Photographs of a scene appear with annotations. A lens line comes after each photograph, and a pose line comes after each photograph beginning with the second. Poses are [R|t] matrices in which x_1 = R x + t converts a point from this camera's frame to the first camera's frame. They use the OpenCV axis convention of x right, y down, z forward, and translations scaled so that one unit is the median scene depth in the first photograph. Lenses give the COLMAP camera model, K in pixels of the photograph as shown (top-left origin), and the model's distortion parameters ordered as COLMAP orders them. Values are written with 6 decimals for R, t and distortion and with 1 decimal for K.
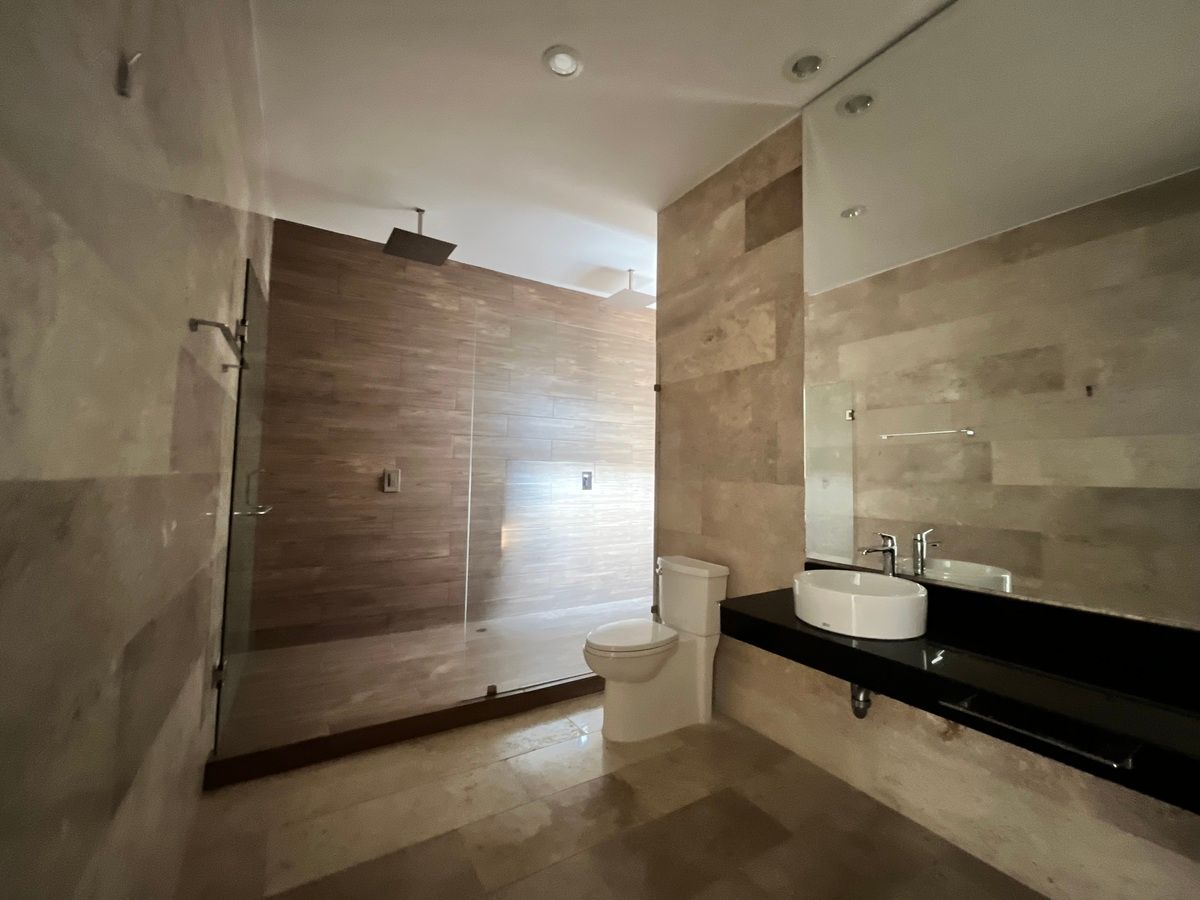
lens RADIAL K [[483.4, 0, 597.8], [0, 483.4, 444.1], [0, 0, 1]] dist [-0.000638, -0.000576]
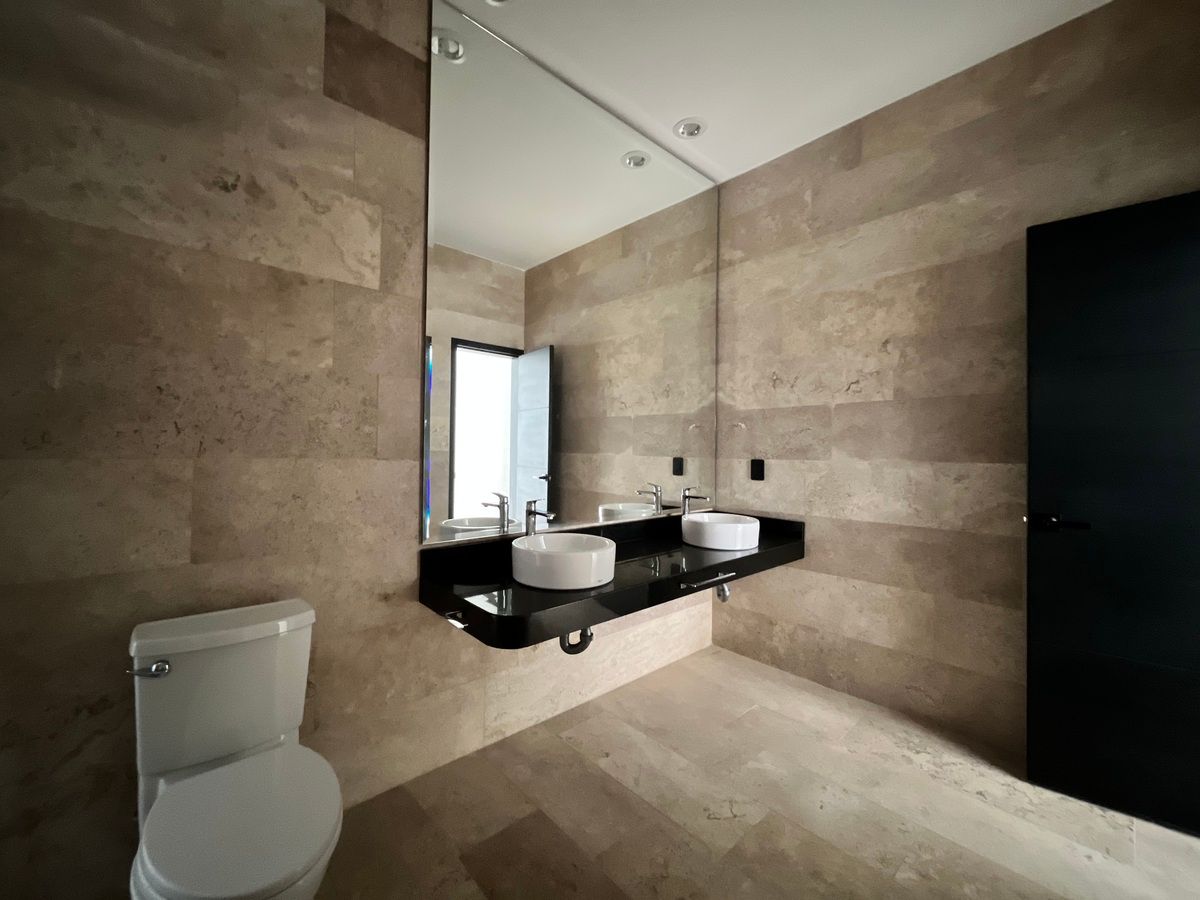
lens RADIAL K [[483.4, 0, 597.8], [0, 483.4, 444.1], [0, 0, 1]] dist [-0.000638, -0.000576]
pose [[-0.178769, -0.012216, 0.983815, -0.396608], [-0.081010, 0.996711, -0.002345, 0.031064], [-0.980550, -0.080118, -0.179170, 0.753412]]
